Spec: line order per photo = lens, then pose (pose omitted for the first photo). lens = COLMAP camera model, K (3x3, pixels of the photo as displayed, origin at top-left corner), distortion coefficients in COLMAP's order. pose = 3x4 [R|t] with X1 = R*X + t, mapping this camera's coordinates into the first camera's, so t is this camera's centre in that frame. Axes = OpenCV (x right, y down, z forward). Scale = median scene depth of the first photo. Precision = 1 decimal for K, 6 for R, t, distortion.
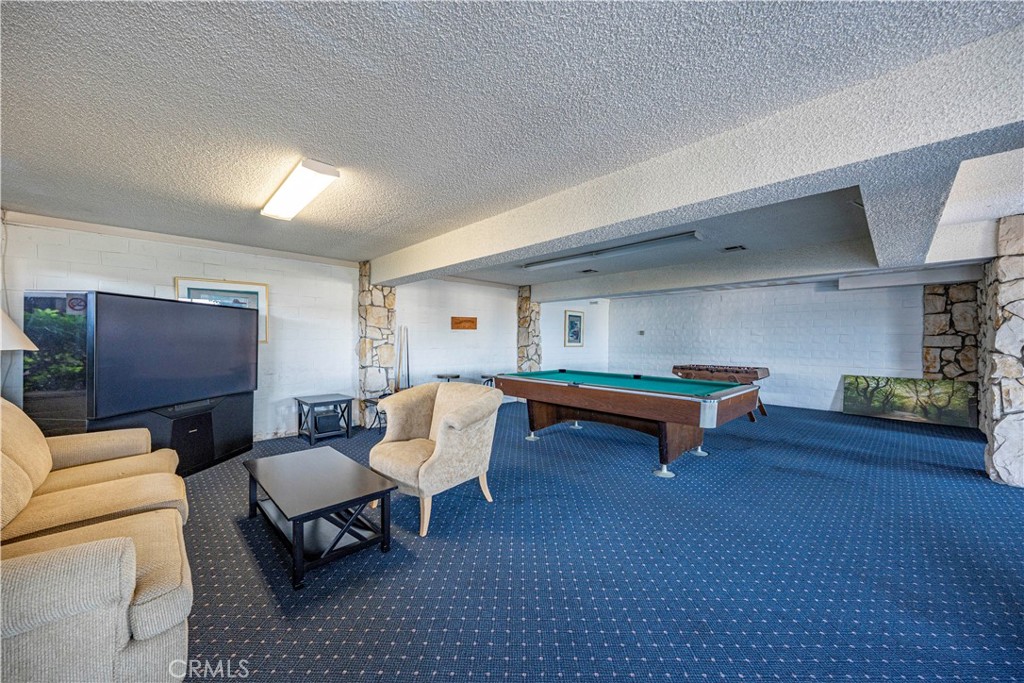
lens RADIAL K [[362.7, 0, 512.0], [0, 362.7, 341.5], [0, 0, 1]] dist [-0.001636, -0.000079]
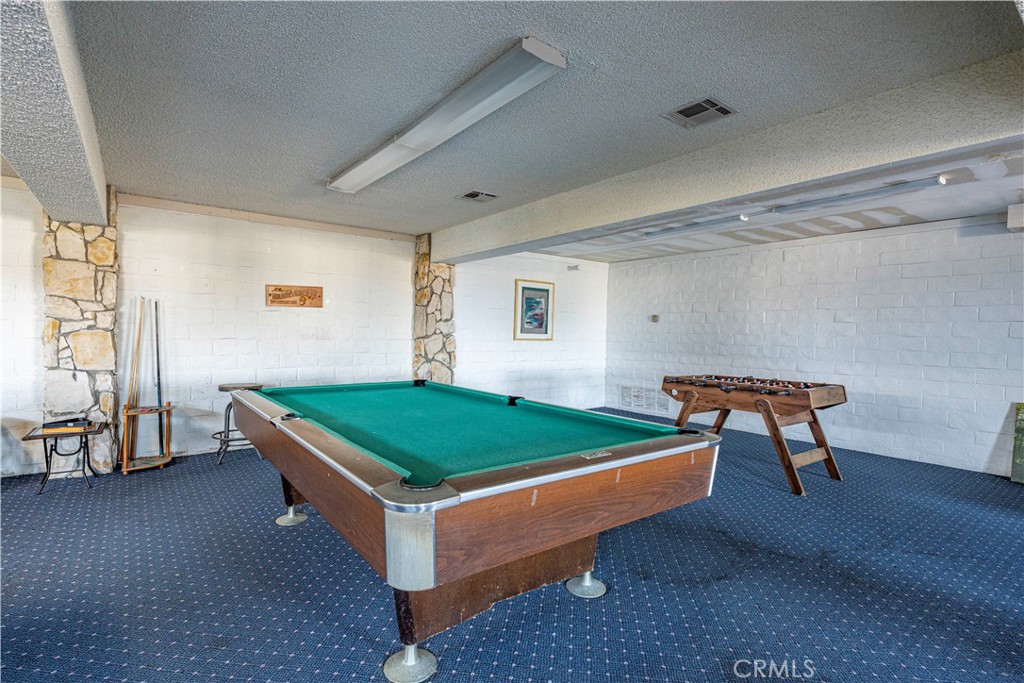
lens RADIAL K [[486.2, 0, 512.0], [0, 486.2, 341.5], [0, 0, 1]] dist [0.001483, 0.000562]
pose [[0.994051, 0.013176, -0.108119, 0.266685], [-0.011585, 0.999815, 0.015329, 0.005621], [0.108301, -0.013985, 0.994020, 0.232741]]
